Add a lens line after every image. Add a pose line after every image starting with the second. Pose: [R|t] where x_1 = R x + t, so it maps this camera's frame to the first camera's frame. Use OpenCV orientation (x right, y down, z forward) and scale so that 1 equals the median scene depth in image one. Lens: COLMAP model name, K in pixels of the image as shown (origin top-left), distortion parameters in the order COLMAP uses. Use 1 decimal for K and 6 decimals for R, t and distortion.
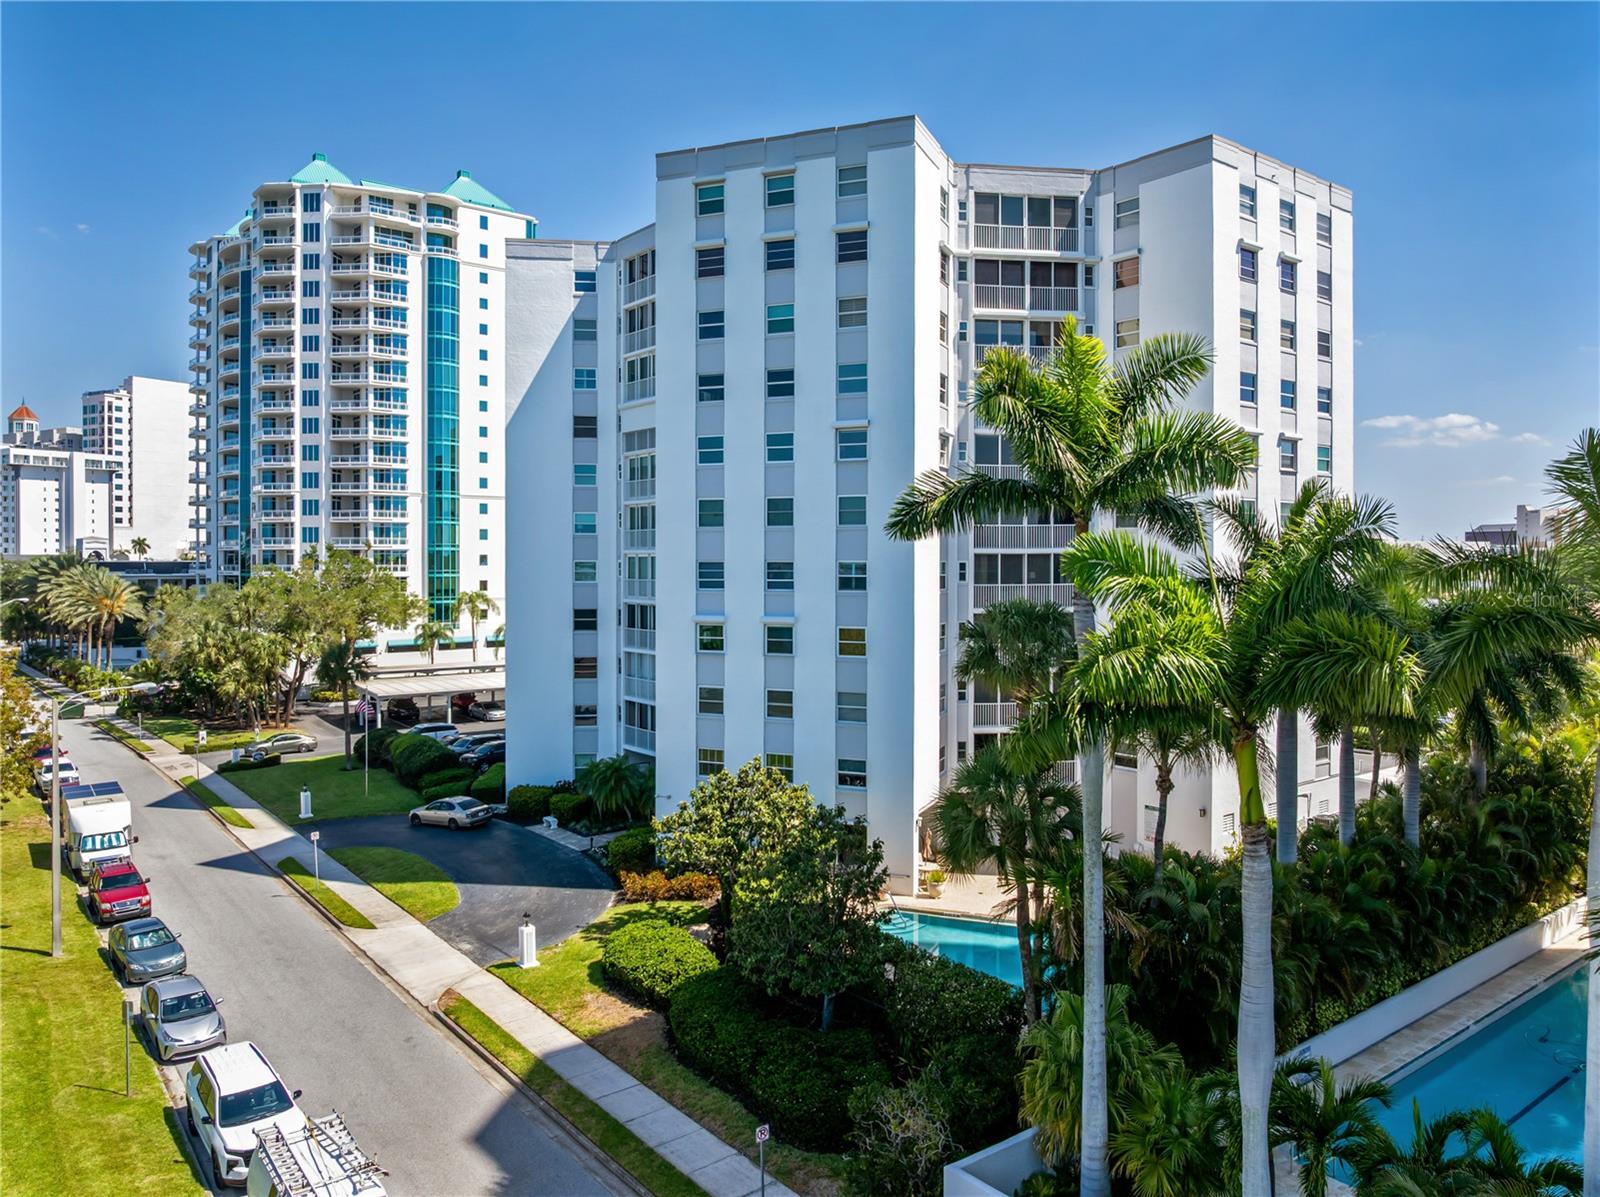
lens RADIAL K [[1153.9, 0, 813.9], [0, 1153.9, 570.3], [0, 0, 1]] dist [-0.025266, -0.004298]
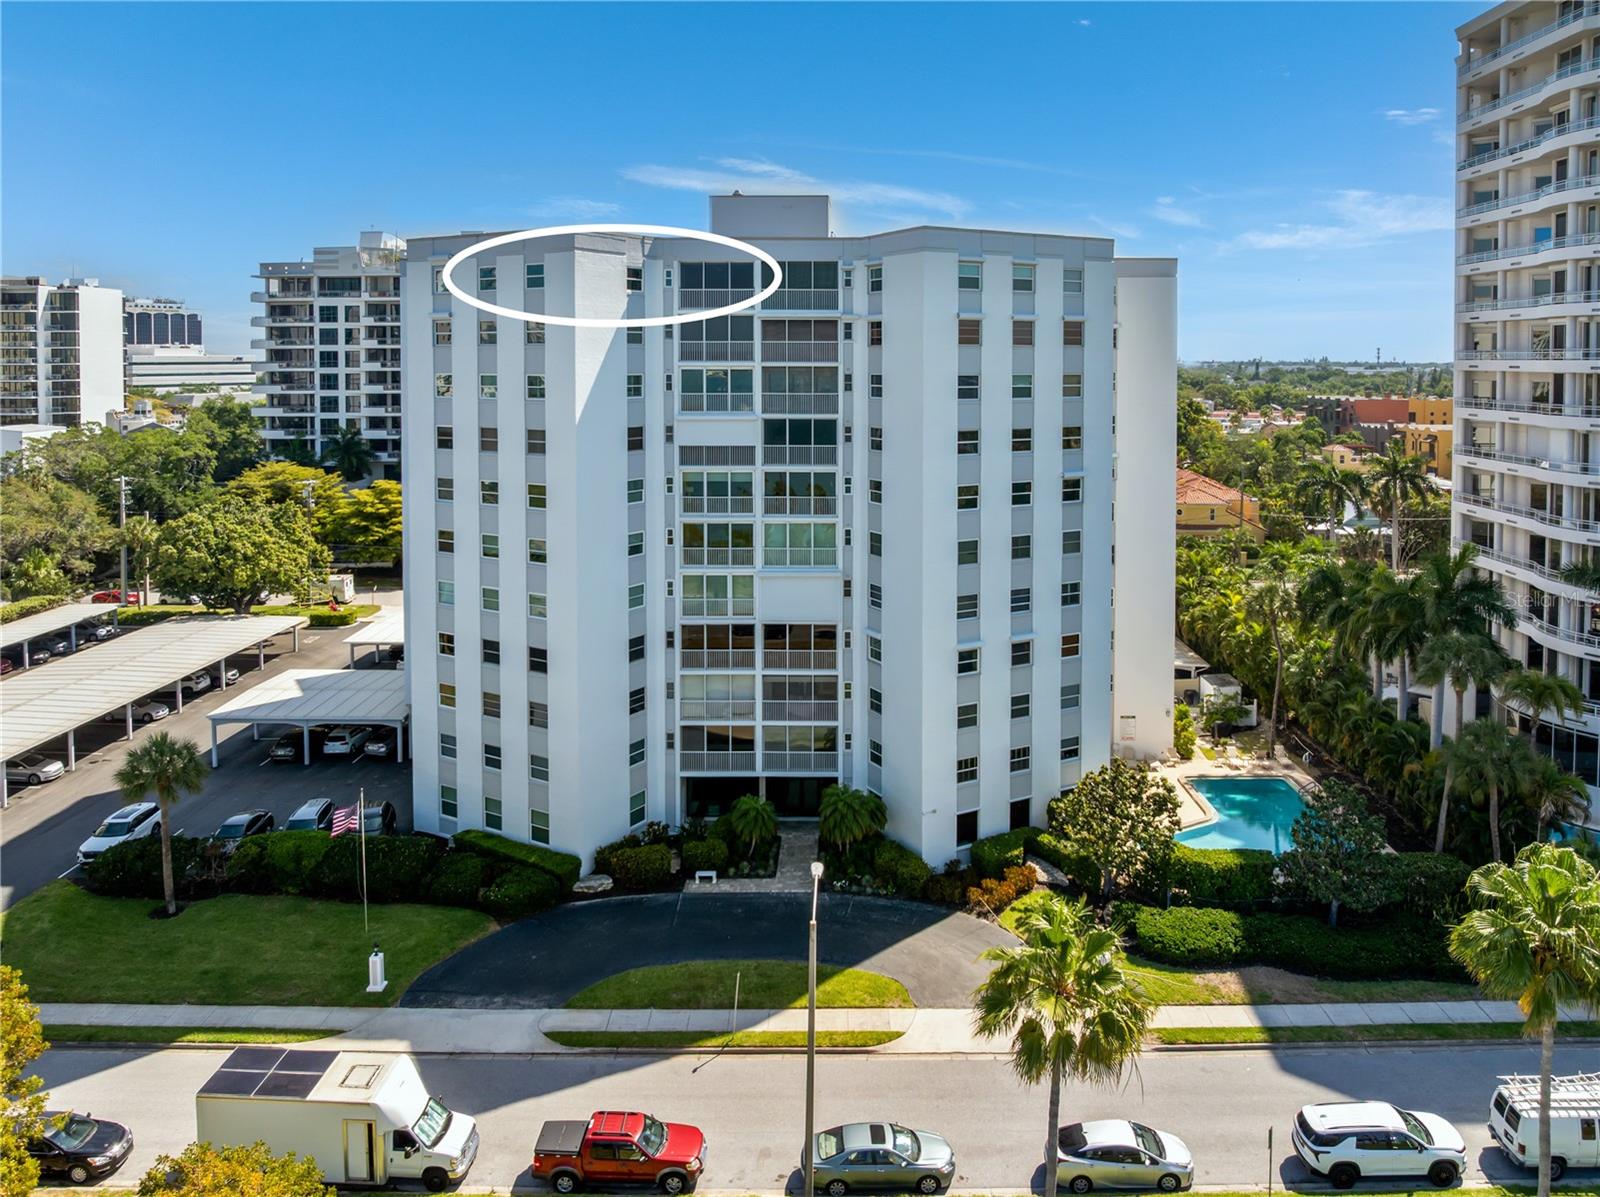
lens RADIAL K [[1153.9, 0, 858.7], [0, 1153.9, 403.4], [0, 0, 1]] dist [-0.025266, -0.004298]
pose [[0.611022, -0.029768, 0.791054, -1.071185], [0.007605, 0.999467, 0.031737, -0.238213], [-0.791577, -0.013376, 0.610923, 0.401978]]
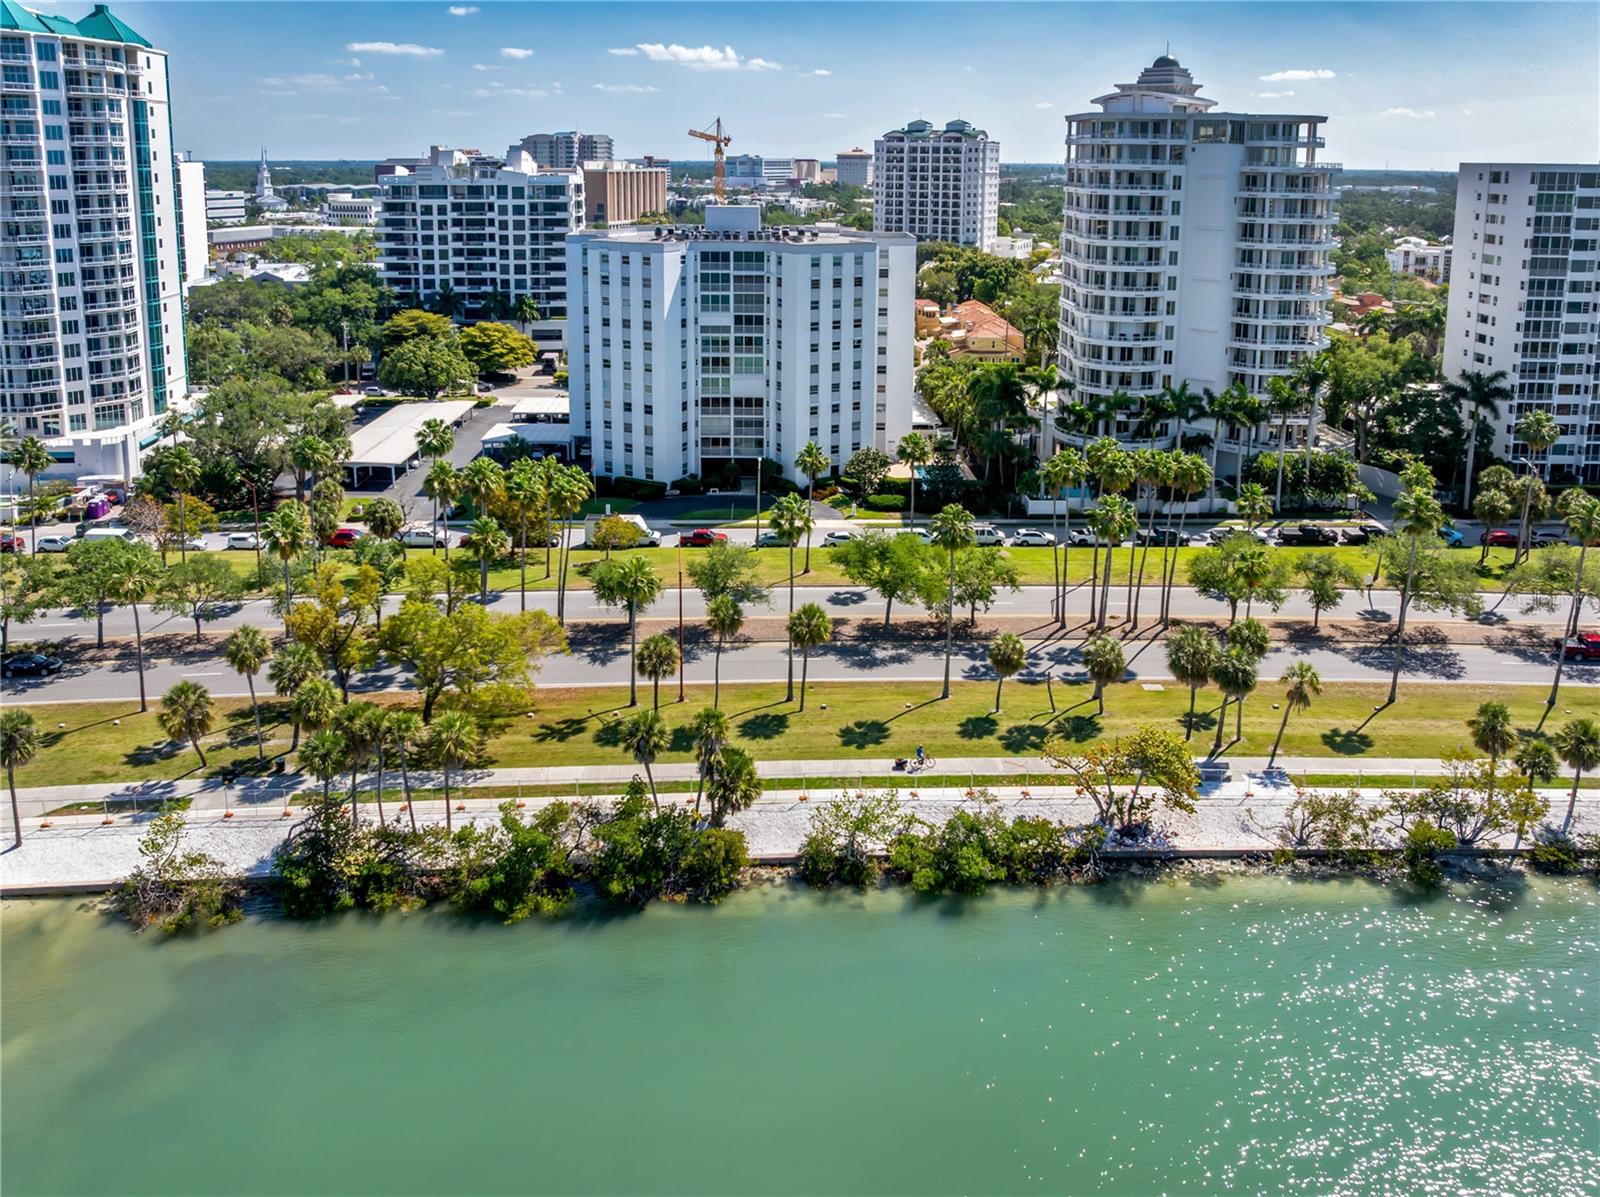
lens RADIAL K [[1217.5, 0, 796.0], [0, 1217.5, 391.7], [0, 0, 1]] dist [-0.018873, -0.000337]
pose [[0.599151, -0.147384, 0.786954, -2.625975], [0.001015, 0.983050, 0.183337, -0.574172], [-0.800636, -0.109048, 0.589144, -0.816265]]
